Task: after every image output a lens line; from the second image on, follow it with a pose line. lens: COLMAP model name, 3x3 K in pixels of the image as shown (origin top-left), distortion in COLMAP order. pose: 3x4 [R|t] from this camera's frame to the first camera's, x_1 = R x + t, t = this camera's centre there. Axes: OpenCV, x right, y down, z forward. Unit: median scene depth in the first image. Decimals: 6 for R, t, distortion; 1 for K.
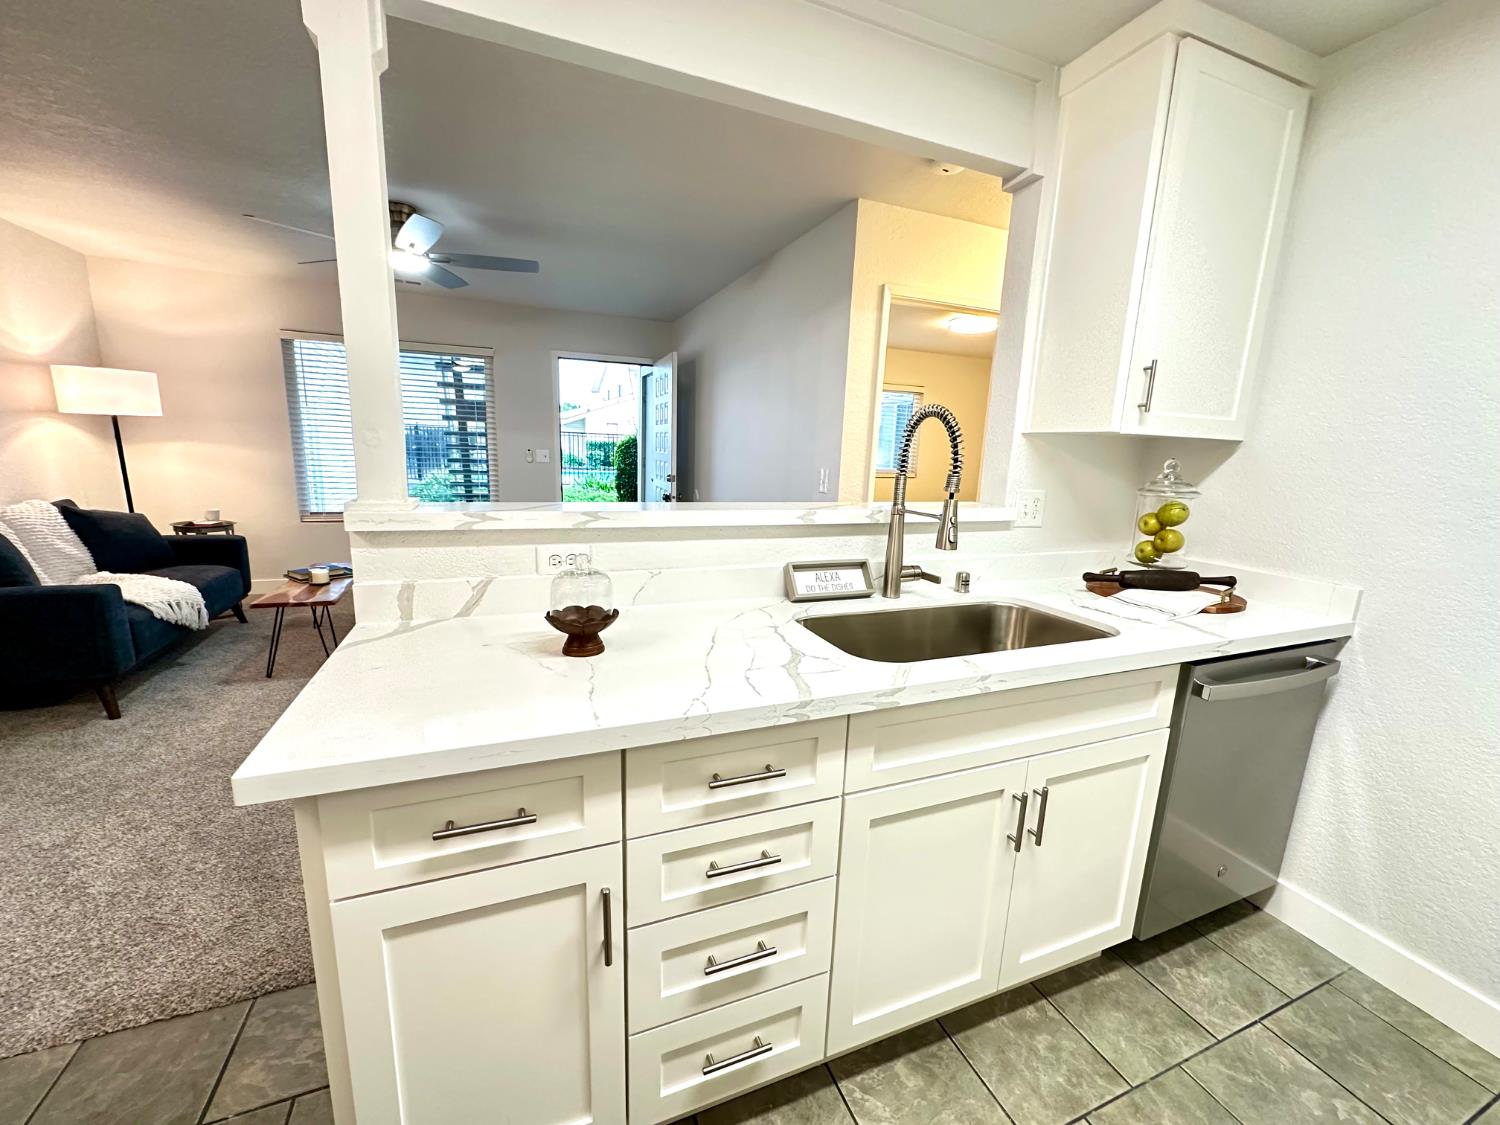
lens RADIAL K [[593.1, 0, 751.7], [0, 593.1, 565.7], [0, 0, 1]] dist [-0.004156, 0.001031]
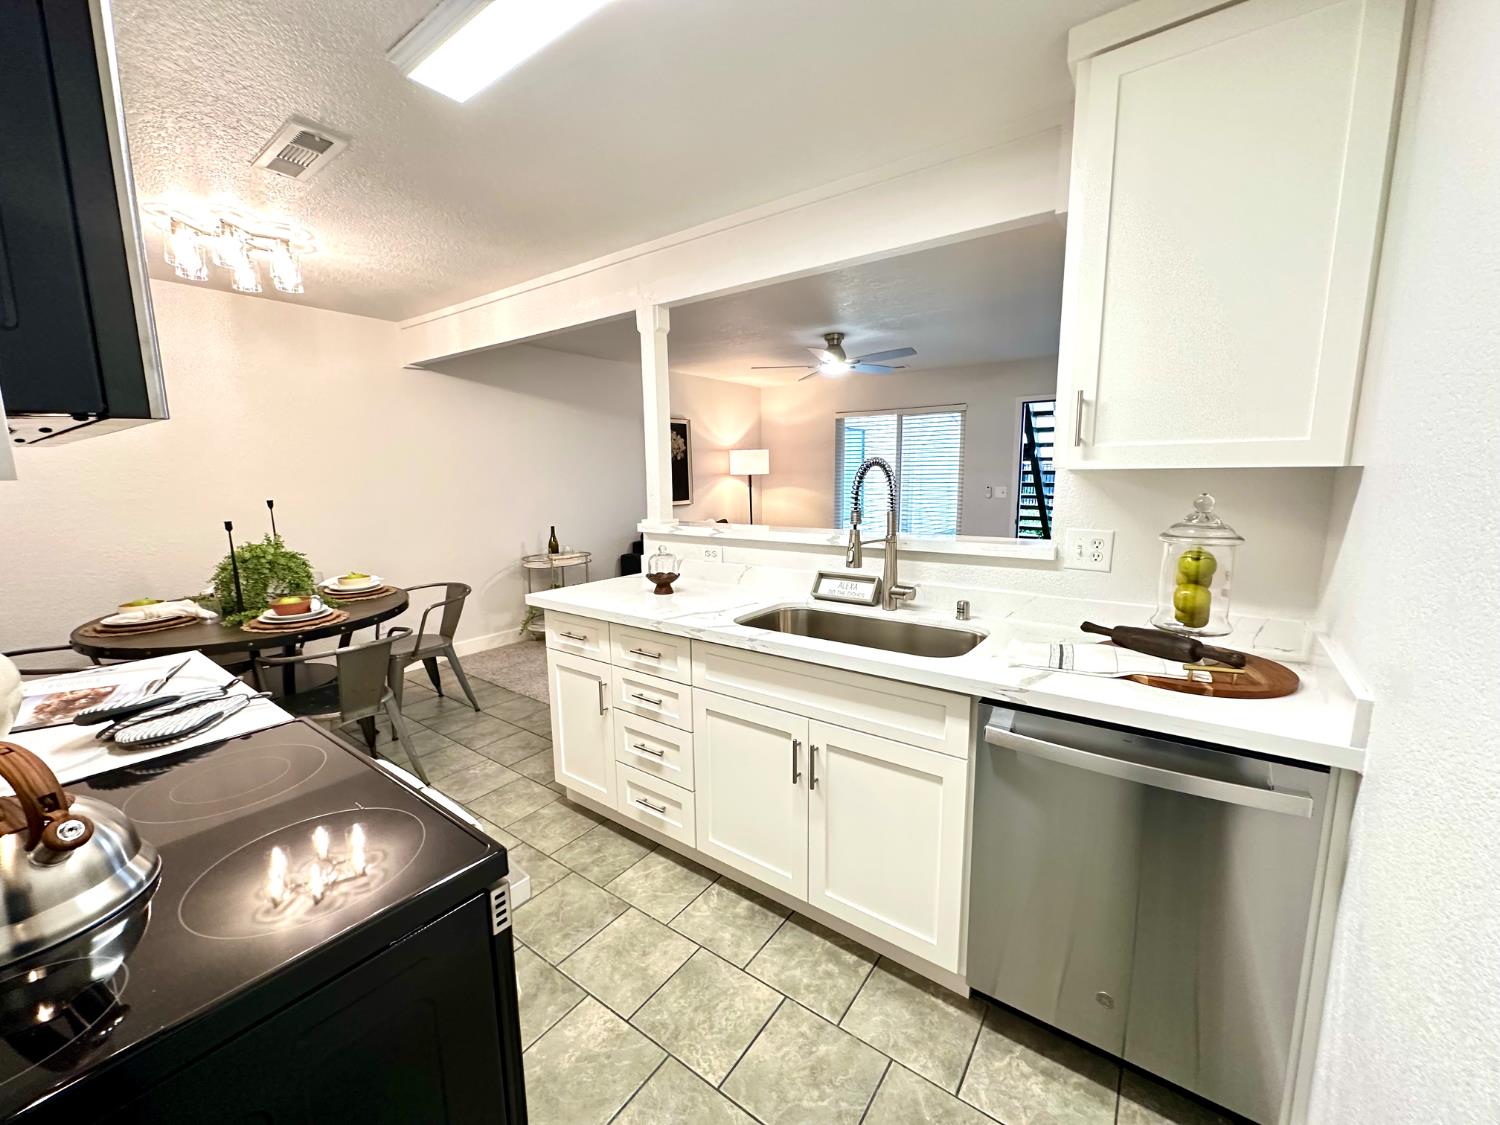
lens RADIAL K [[594.0, 0, 753.1], [0, 594.0, 564.5], [0, 0, 1]] dist [-0.005177, 0.000453]
pose [[0.530406, 0.086891, -0.843279, 1.156100], [-0.134803, 0.990721, 0.017295, -0.023162], [0.836958, 0.104503, 0.537197, 0.097626]]
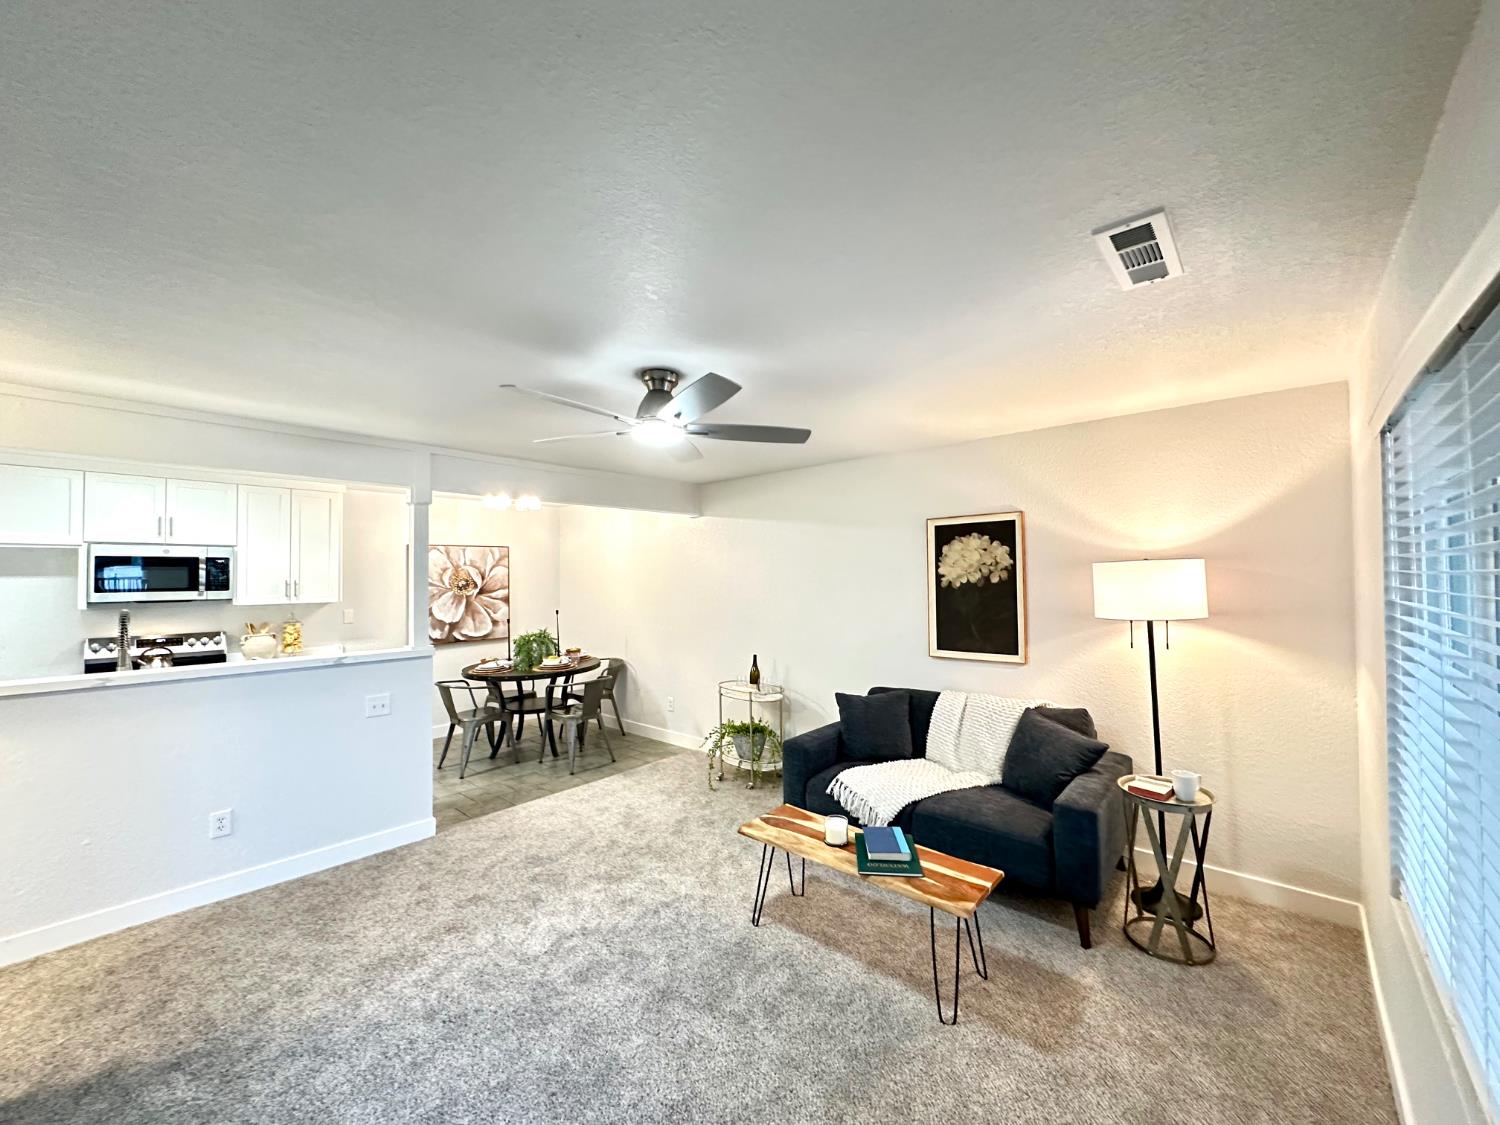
lens RADIAL K [[593.1, 0, 751.7], [0, 593.1, 565.7], [0, 0, 1]] dist [-0.004156, 0.001031]
pose [[-0.896328, -0.040719, -0.441518, -0.635782], [-0.113297, 0.983750, 0.139279, -0.842617], [0.428672, 0.174863, -0.886376, 3.285684]]
